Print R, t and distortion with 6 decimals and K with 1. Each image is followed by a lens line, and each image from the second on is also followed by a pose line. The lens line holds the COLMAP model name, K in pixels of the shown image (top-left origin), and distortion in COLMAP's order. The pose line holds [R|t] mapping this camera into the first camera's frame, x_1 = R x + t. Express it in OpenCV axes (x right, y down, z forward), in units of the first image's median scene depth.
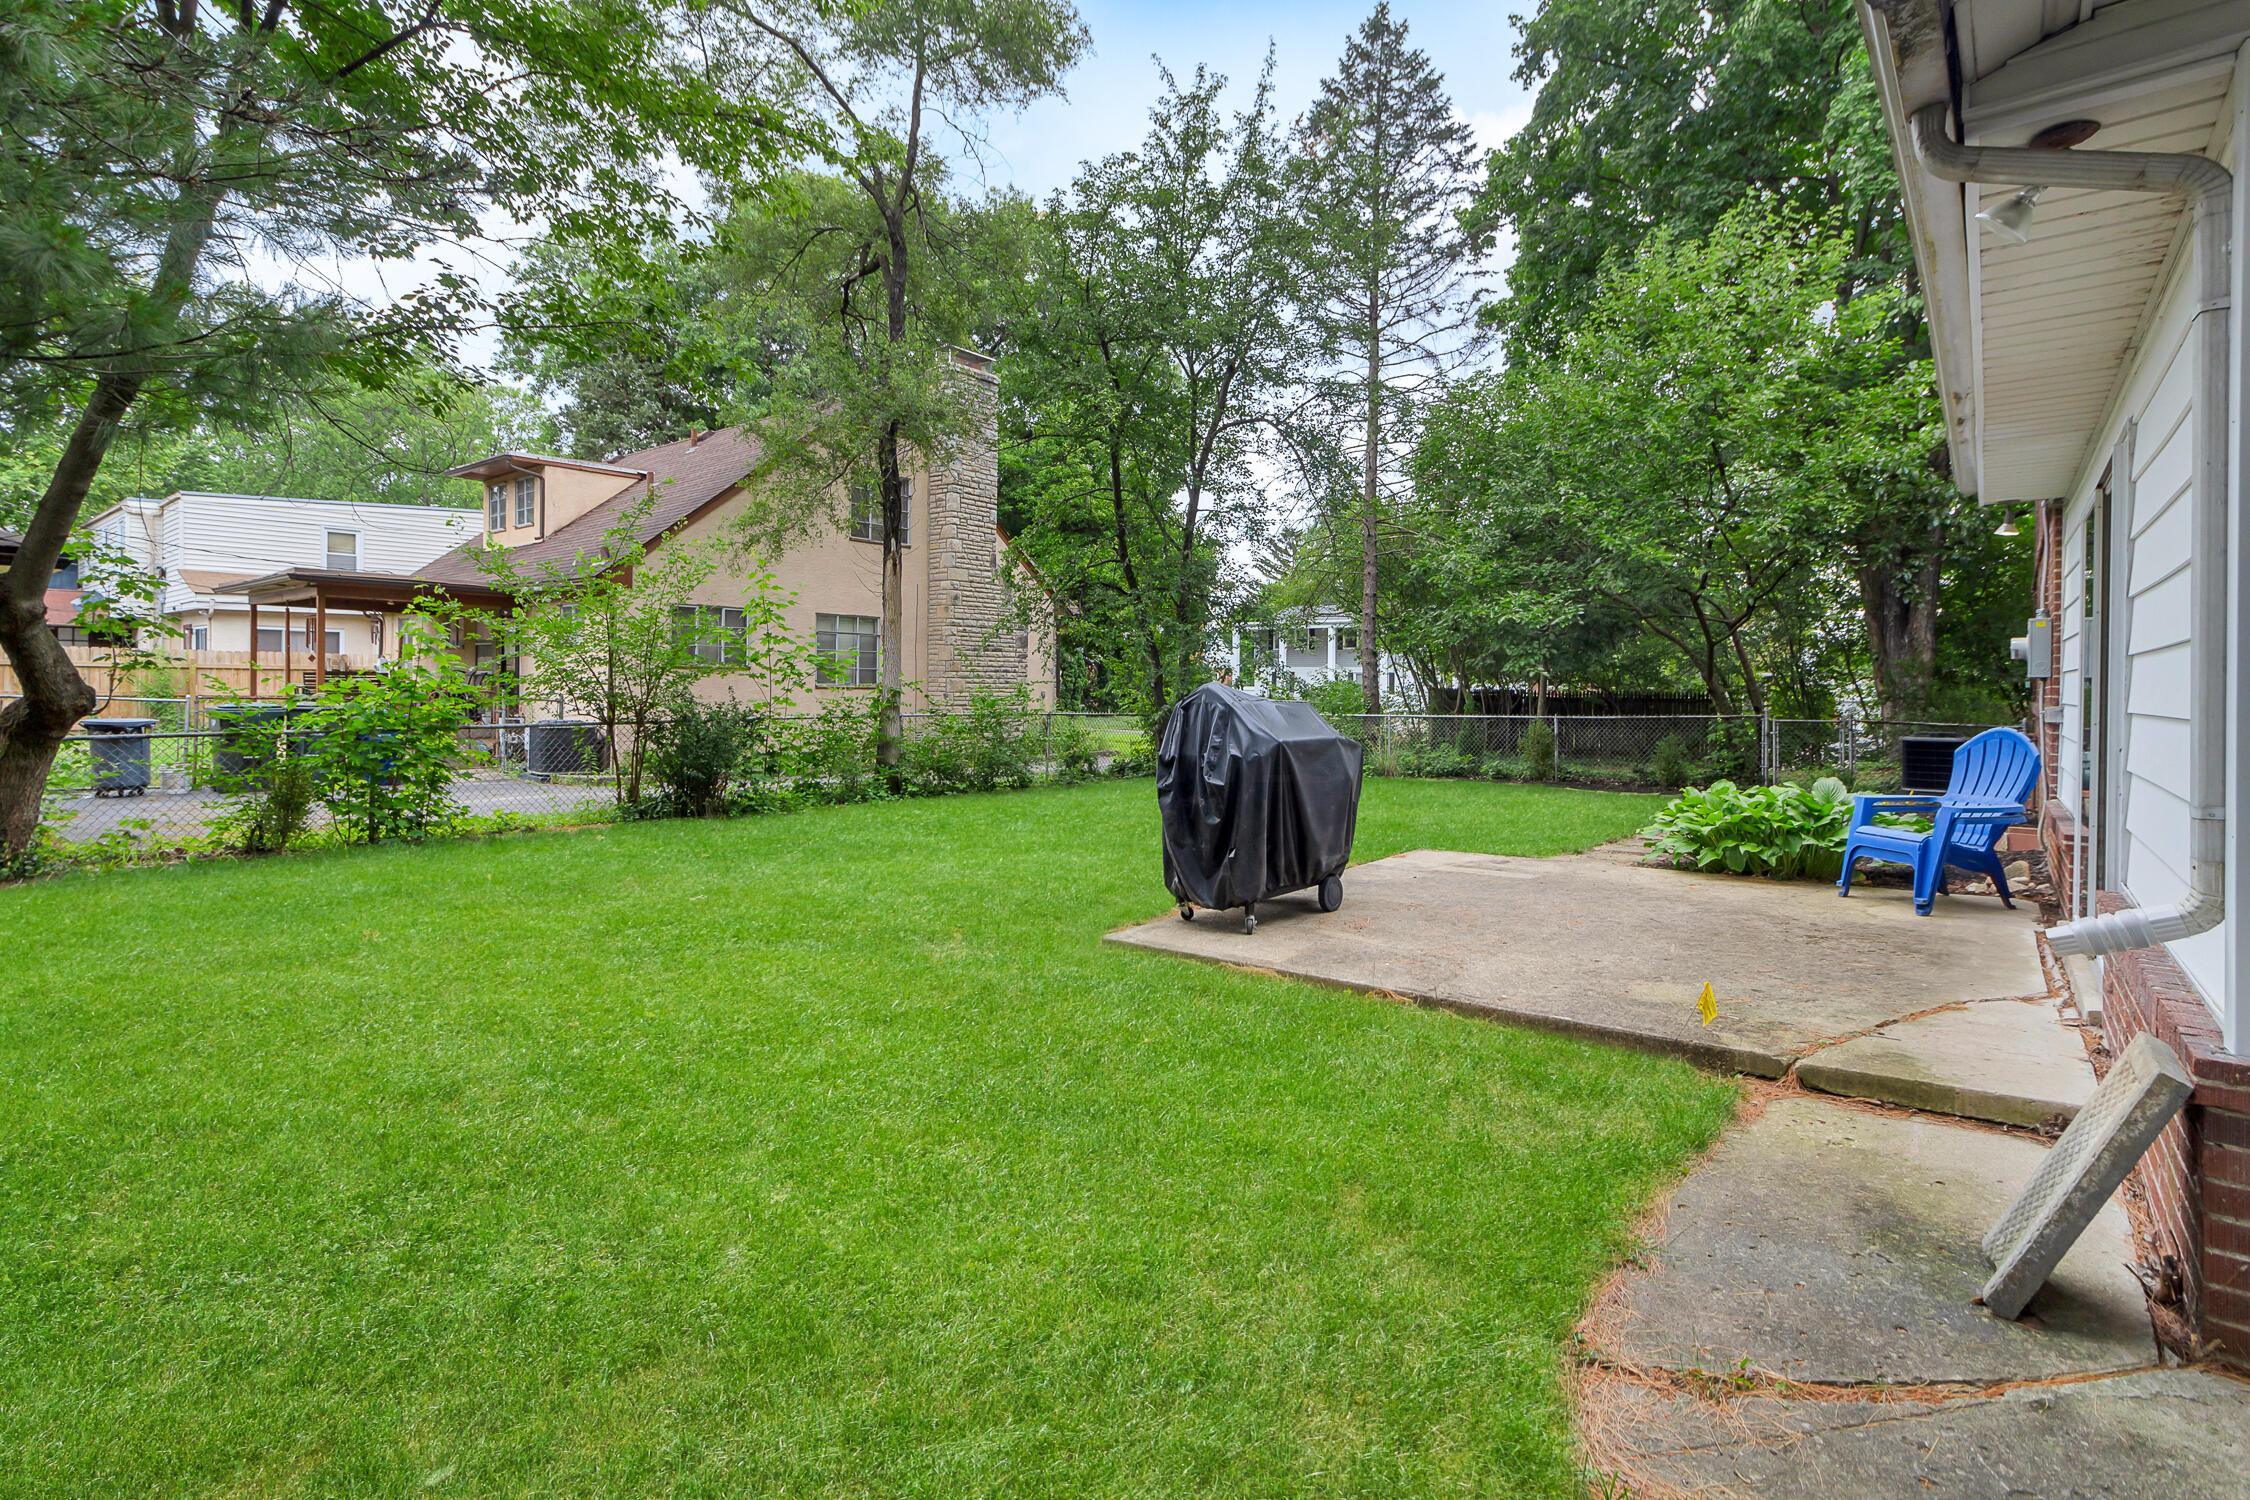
lens RADIAL K [[1077.0, 0, 1126.1], [0, 1077.0, 715.9], [0, 0, 1]] dist [0.000209, 0.000572]
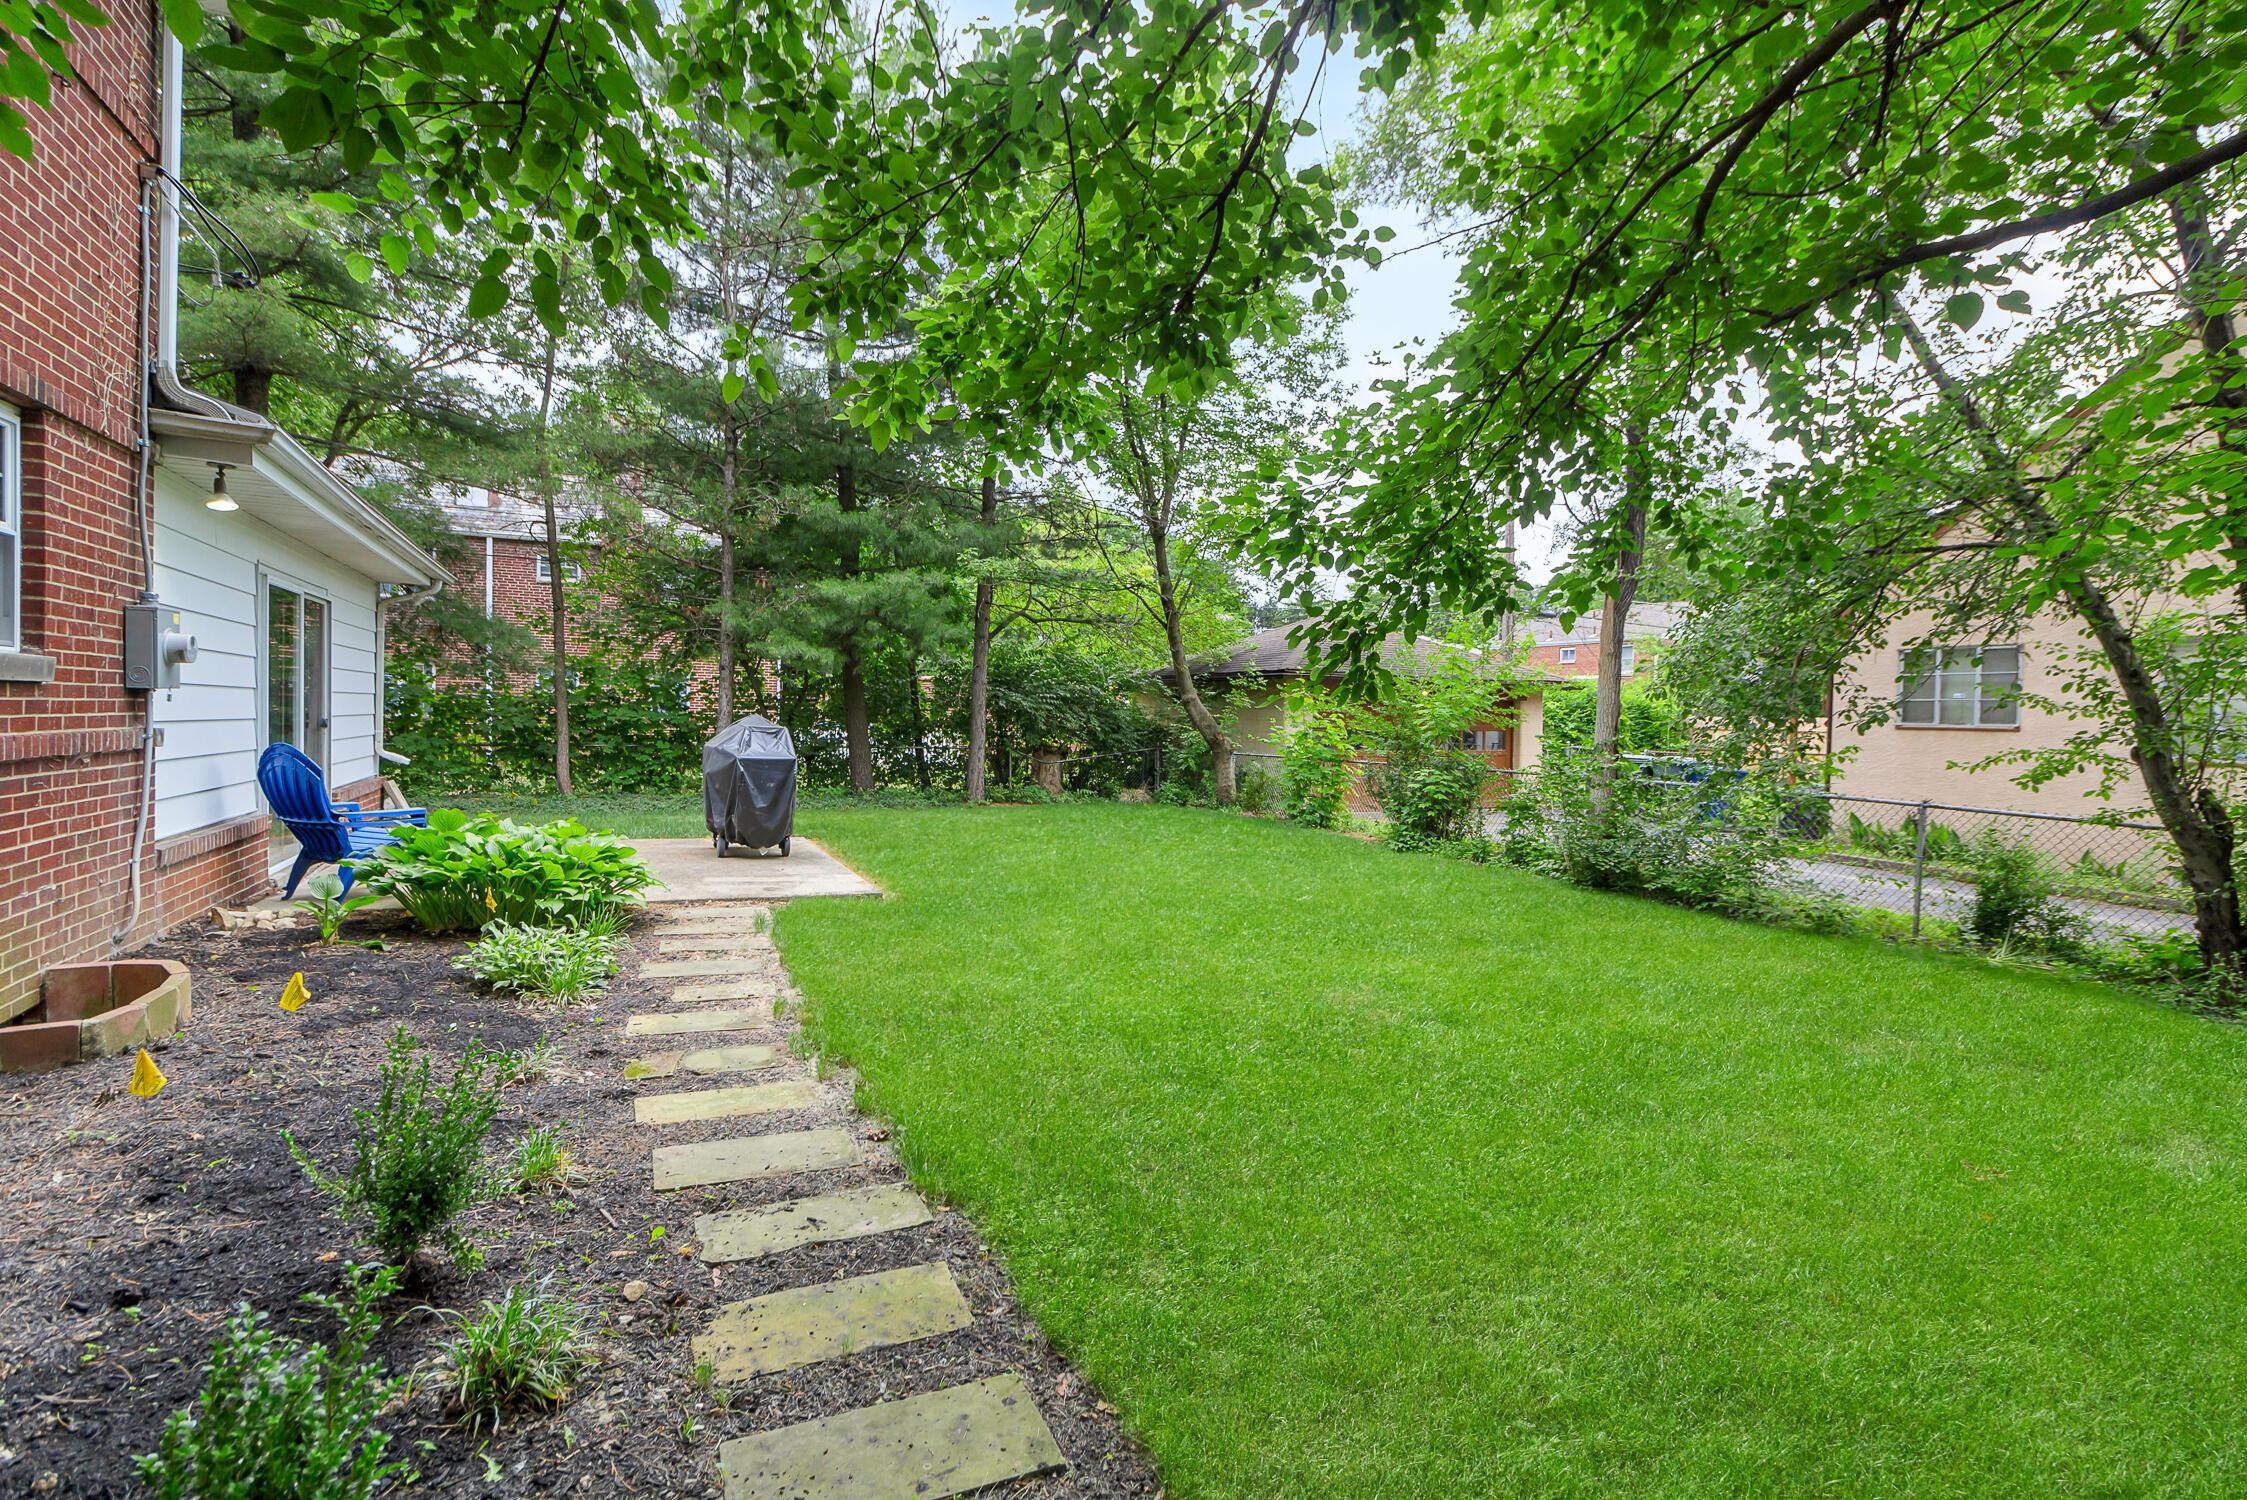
lens RADIAL K [[1075.6, 0, 1124.6], [0, 1075.6, 716.0], [0, 0, 1]] dist [0.000209, 0.000572]
pose [[0.999997, -0.001685, -0.001919, -0.535731], [0.001675, 0.999985, -0.005150, 0.005254], [0.001927, 0.005146, 0.999985, 0.008134]]
